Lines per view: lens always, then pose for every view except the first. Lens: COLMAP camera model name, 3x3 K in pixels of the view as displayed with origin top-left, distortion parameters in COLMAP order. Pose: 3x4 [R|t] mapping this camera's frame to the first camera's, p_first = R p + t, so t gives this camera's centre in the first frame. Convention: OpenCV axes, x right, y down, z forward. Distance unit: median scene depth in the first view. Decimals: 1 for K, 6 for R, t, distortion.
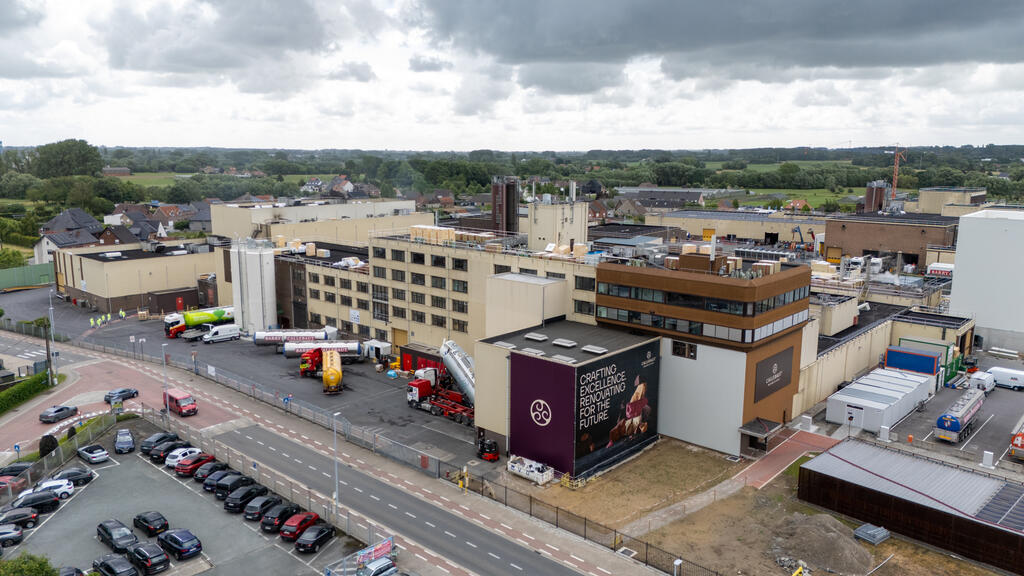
lens RADIAL K [[760.3, 0, 512.0], [0, 760.3, 288.0], [0, 0, 1]] dist [0.076647, -0.070759]
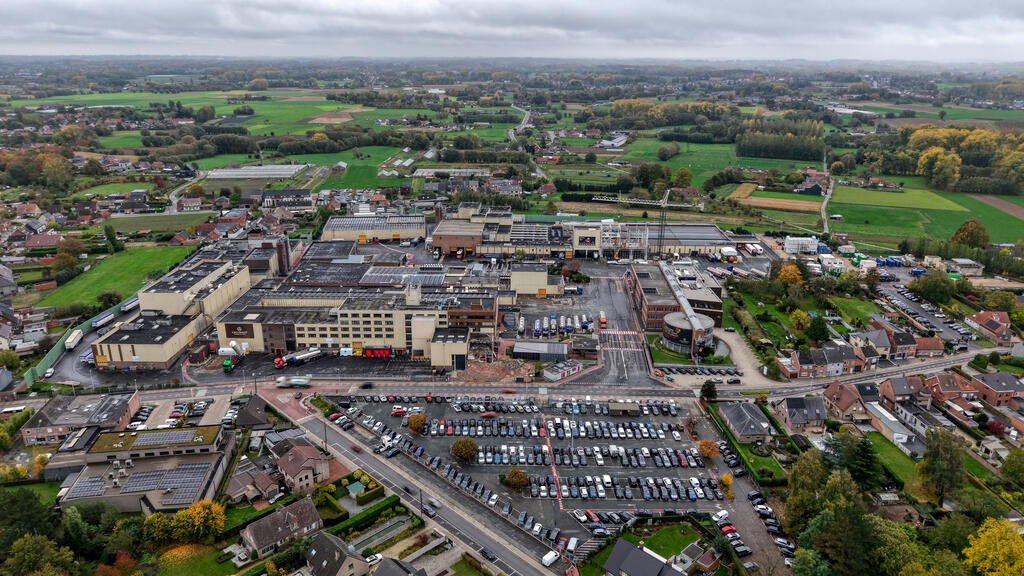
lens RADIAL K [[697.1, 0, 512.0], [0, 697.1, 288.0], [0, 0, 1]] dist [0.053054, -0.088964]
pose [[0.749716, -0.206368, 0.628760, -1.271518], [0.115666, 0.976371, 0.182543, -0.525577], [-0.651573, -0.064129, 0.755870, -1.210947]]
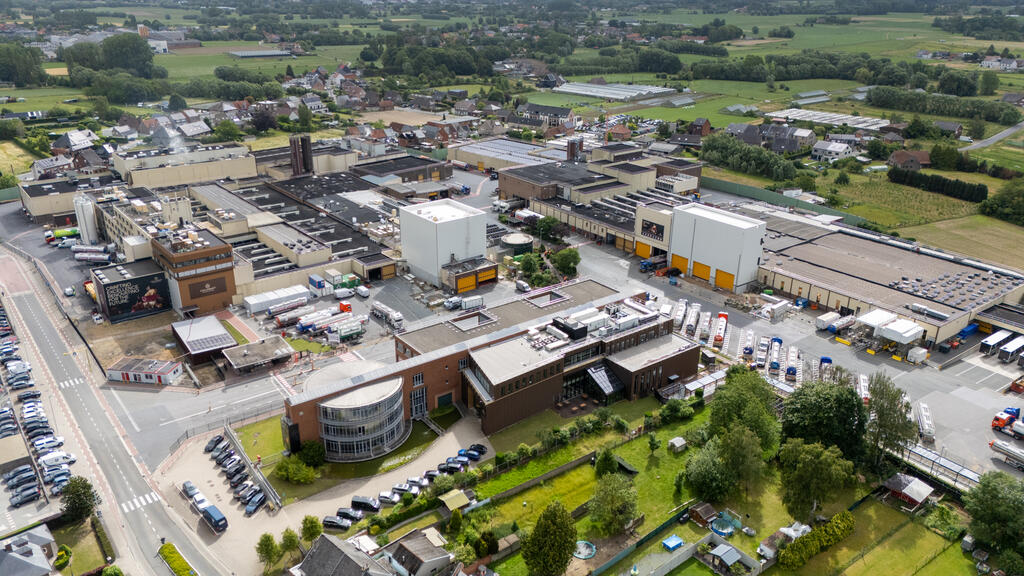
lens RADIAL K [[760.3, 0, 512.0], [0, 760.3, 288.0], [0, 0, 1]] dist [0.076647, -0.070759]
pose [[0.986769, 0.067900, -0.147226, 1.268298], [-0.038110, 0.979776, 0.196436, -0.315137], [0.157587, -0.188226, 0.969401, -0.959865]]
